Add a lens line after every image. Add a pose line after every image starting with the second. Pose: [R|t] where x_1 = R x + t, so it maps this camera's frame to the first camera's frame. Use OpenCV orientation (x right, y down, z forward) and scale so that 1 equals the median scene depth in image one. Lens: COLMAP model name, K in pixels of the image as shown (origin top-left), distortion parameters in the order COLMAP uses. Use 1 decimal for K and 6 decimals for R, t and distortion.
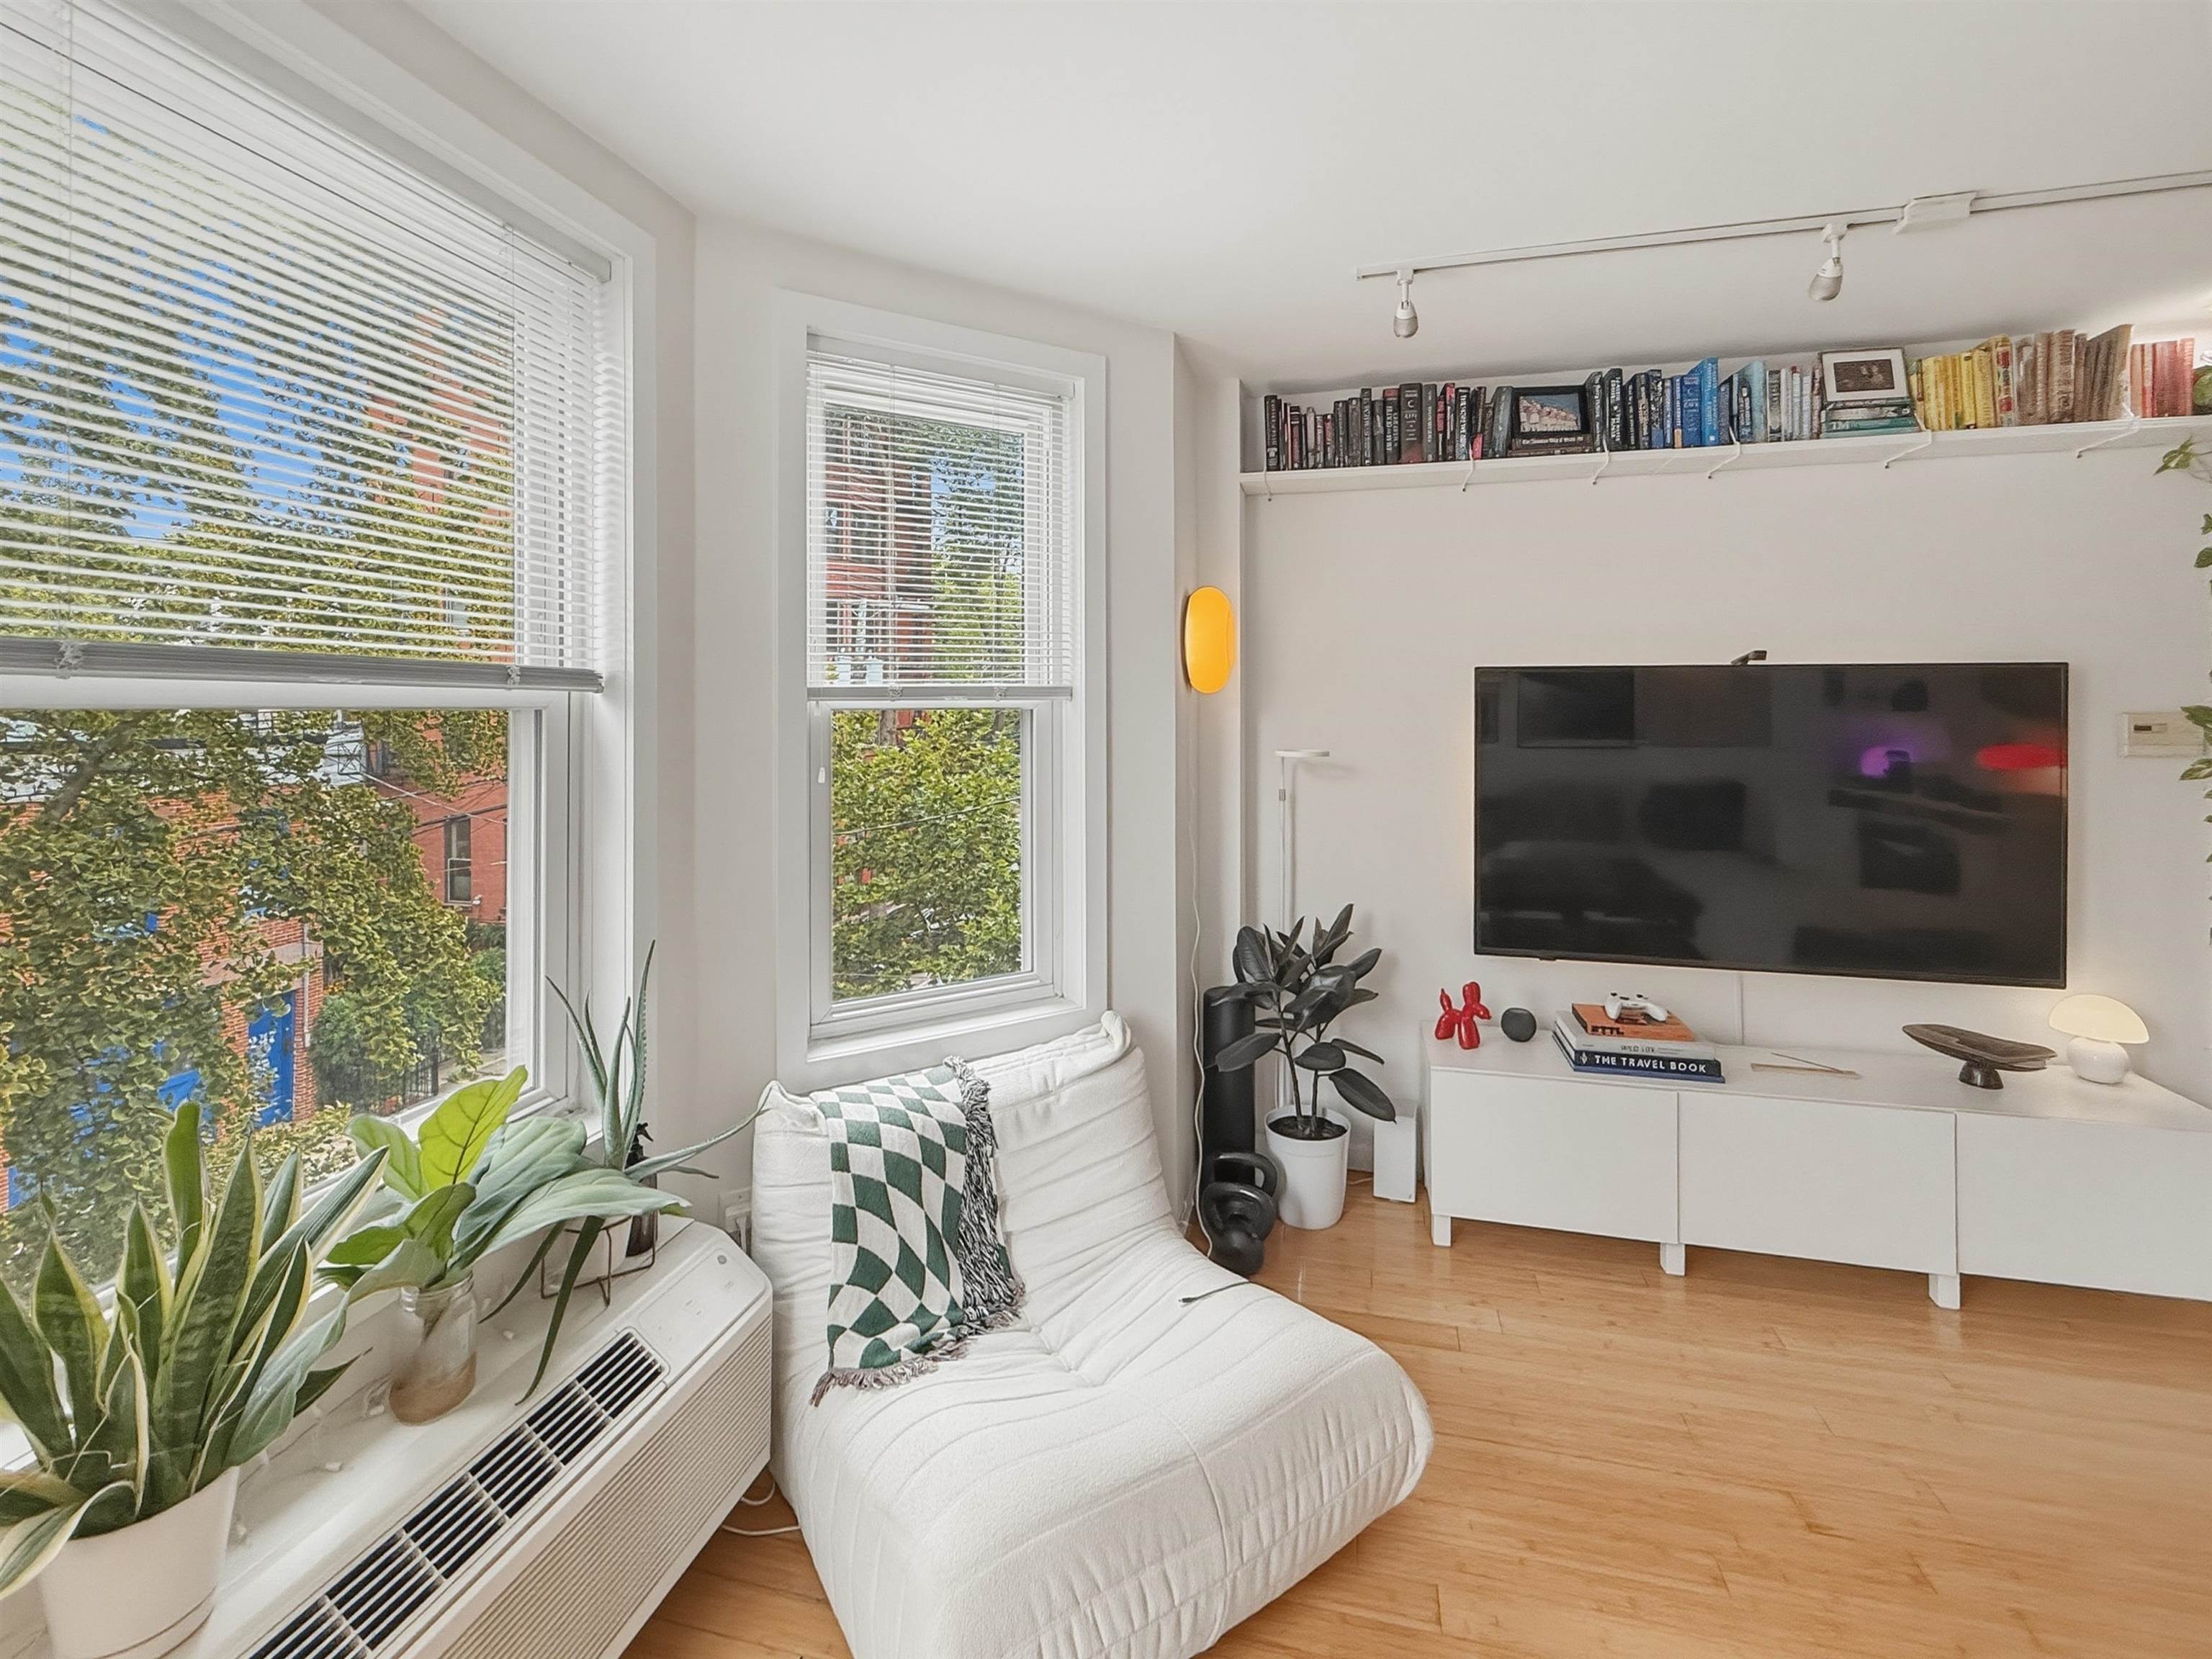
lens RADIAL K [[994.9, 0, 1112.6], [0, 994.9, 702.1], [0, 0, 1]] dist [-0.001632, 0.000026]
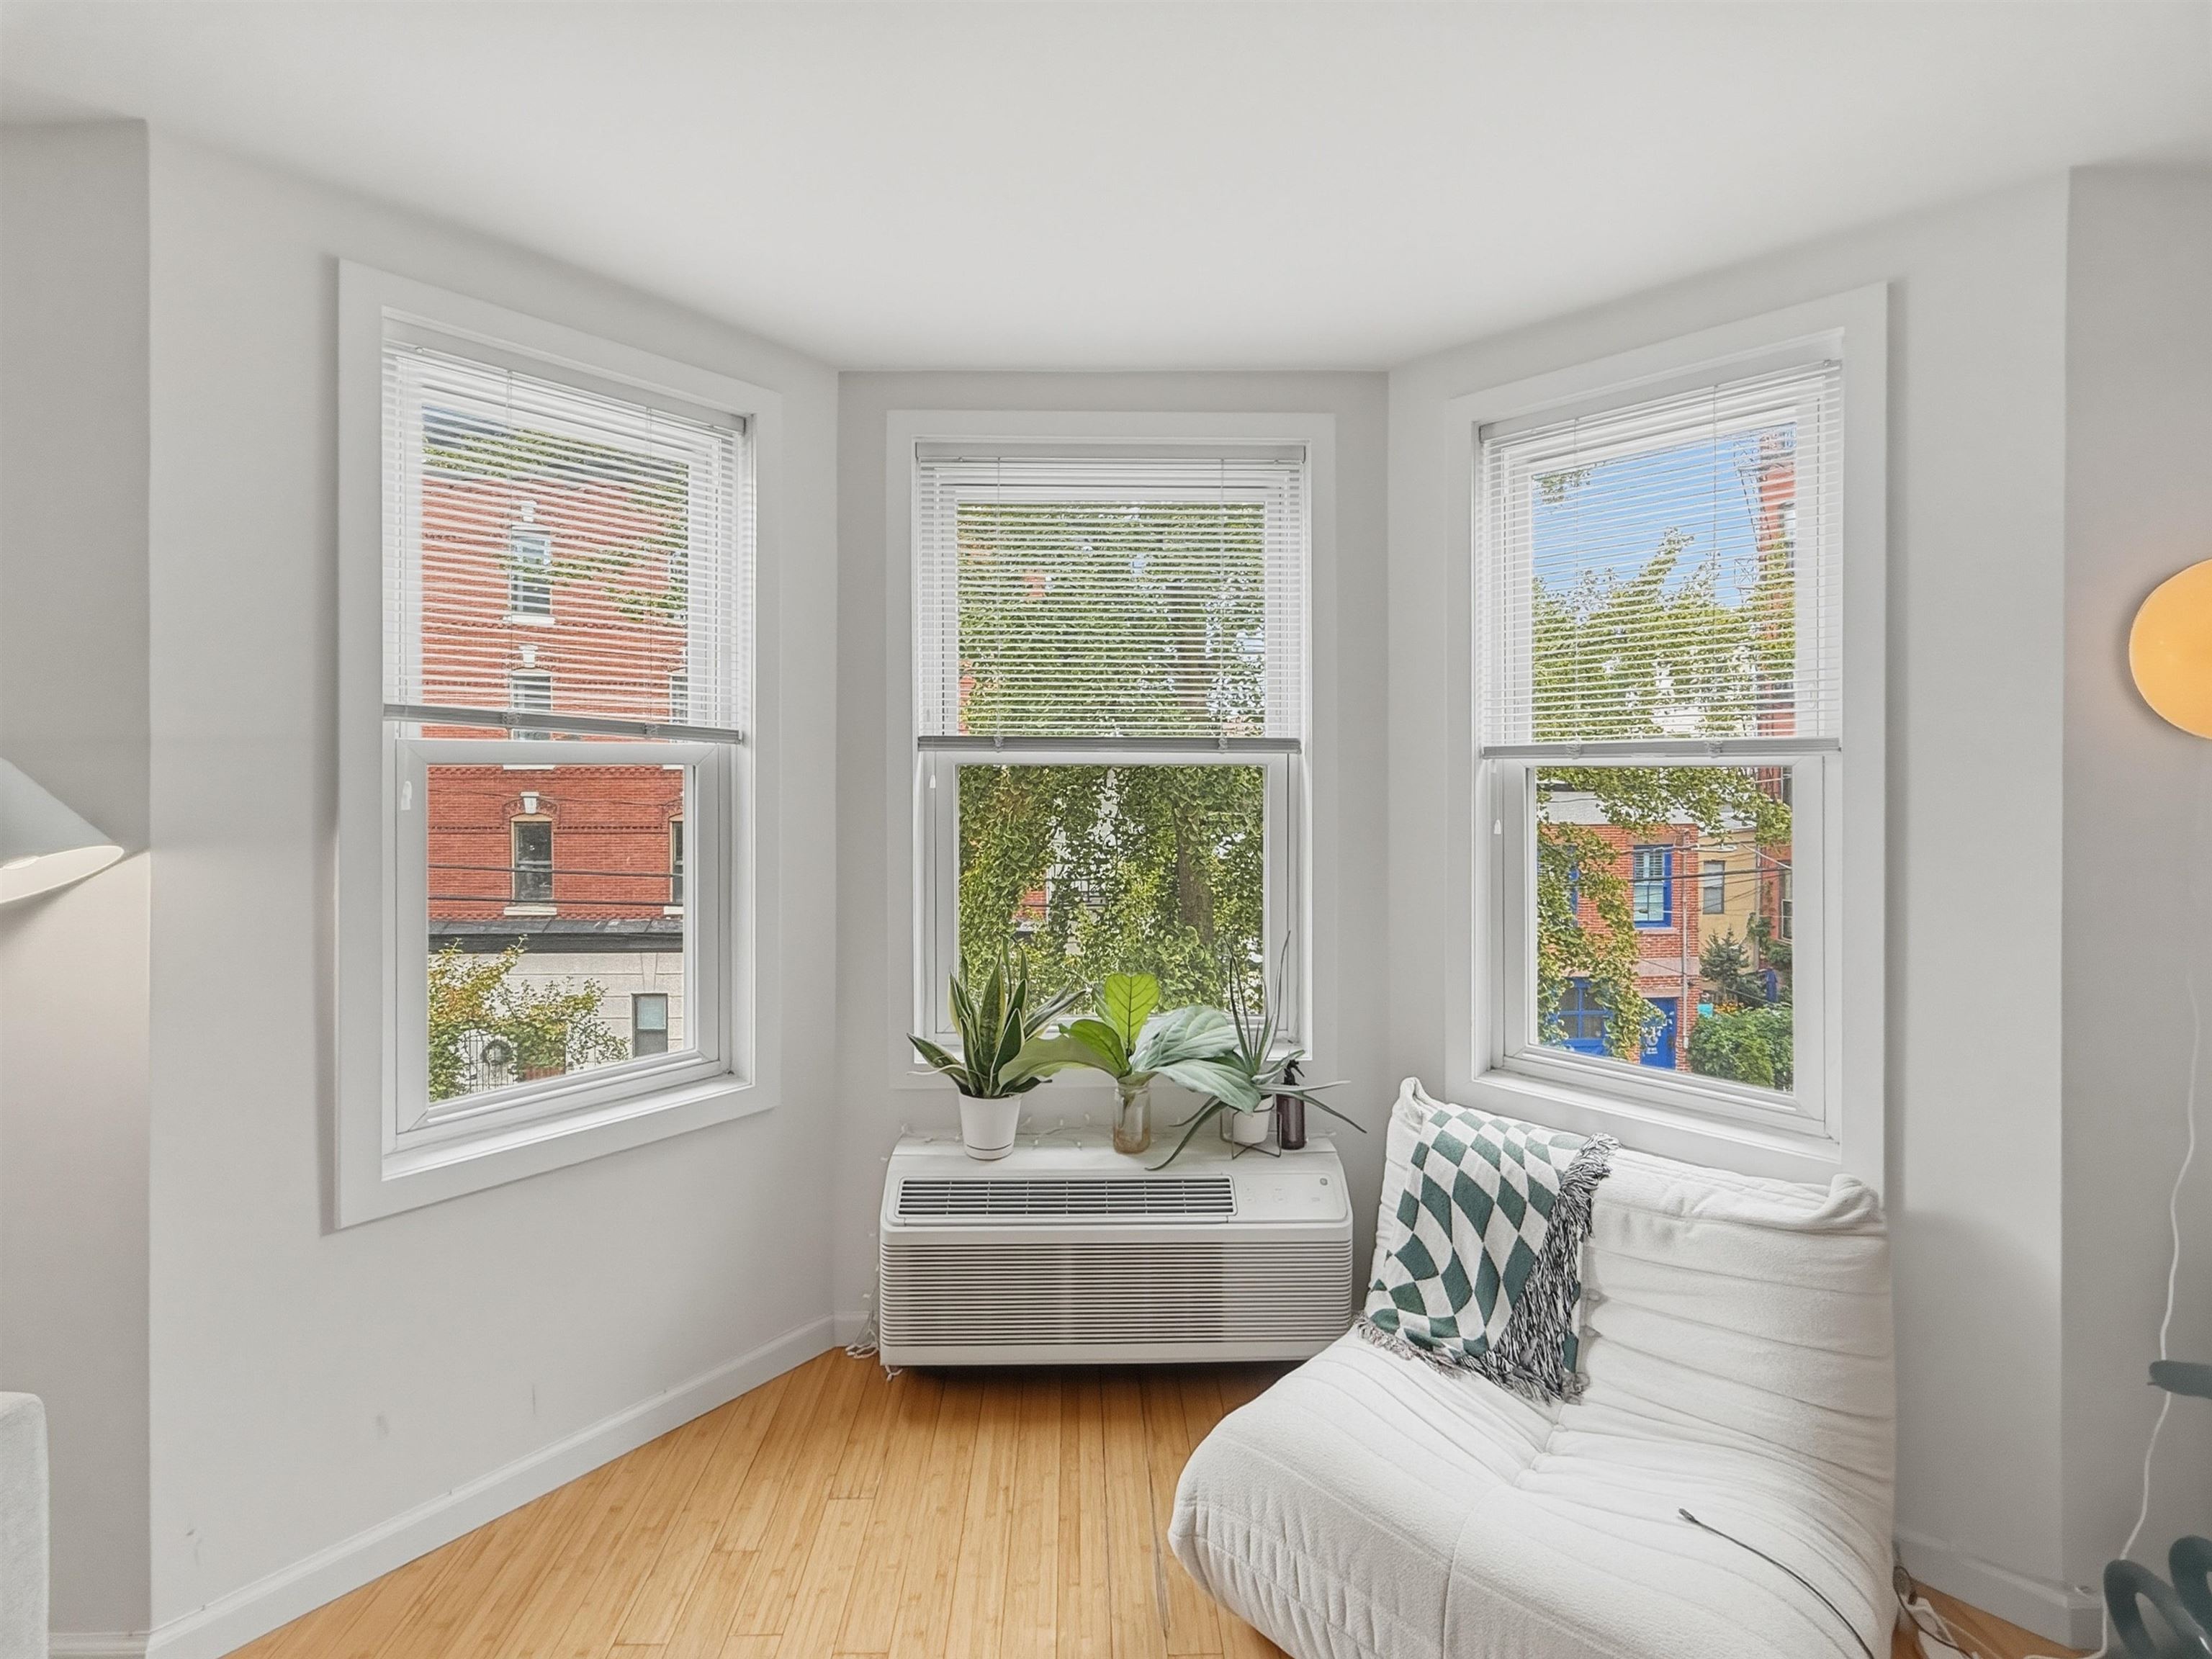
lens RADIAL K [[924.7, 0, 1080.1], [0, 924.7, 761.0], [0, 0, 1]] dist [-0.000385, -0.000018]
pose [[0.254331, 0.001400, -0.967116, 0.637490], [0.006012, 0.999977, 0.003029, -0.005173], [0.967099, -0.006585, 0.254317, 0.334202]]
